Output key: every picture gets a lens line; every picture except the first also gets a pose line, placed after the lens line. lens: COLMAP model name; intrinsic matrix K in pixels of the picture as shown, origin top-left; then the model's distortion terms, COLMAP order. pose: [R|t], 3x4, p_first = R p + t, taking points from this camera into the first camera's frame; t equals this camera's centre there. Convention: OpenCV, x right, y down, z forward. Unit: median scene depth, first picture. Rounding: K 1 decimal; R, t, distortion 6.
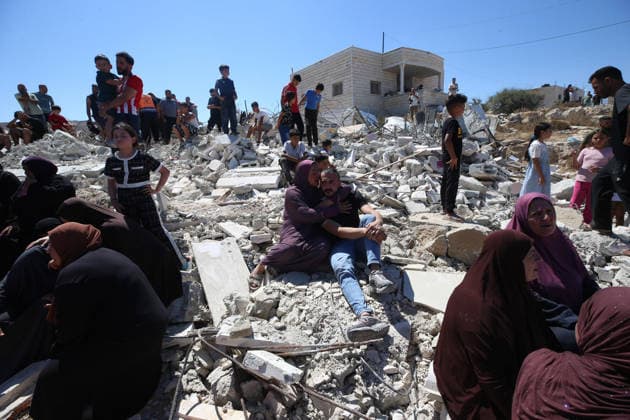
lens RADIAL K [[289.7, 0, 315.0], [0, 289.7, 205.2], [0, 0, 1]] dist [-0.037281, 0.009801]
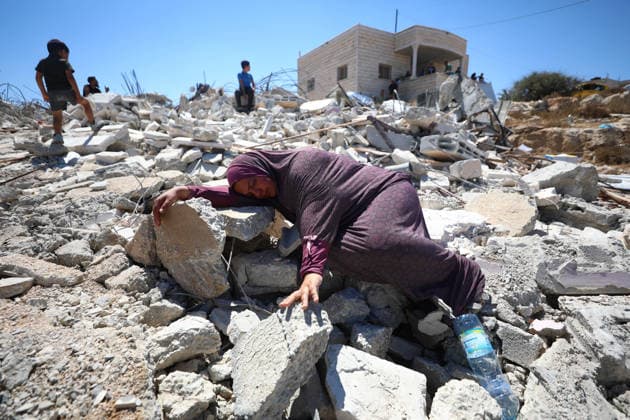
lens RADIAL K [[289.7, 0, 314.2], [0, 289.7, 208.2], [0, 0, 1]] dist [-0.037281, 0.009801]
pose [[0.994014, 0.054927, -0.094445, 0.108185], [-0.052872, 0.998310, 0.024127, 0.009076], [0.095611, -0.018989, 0.995238, 0.081771]]
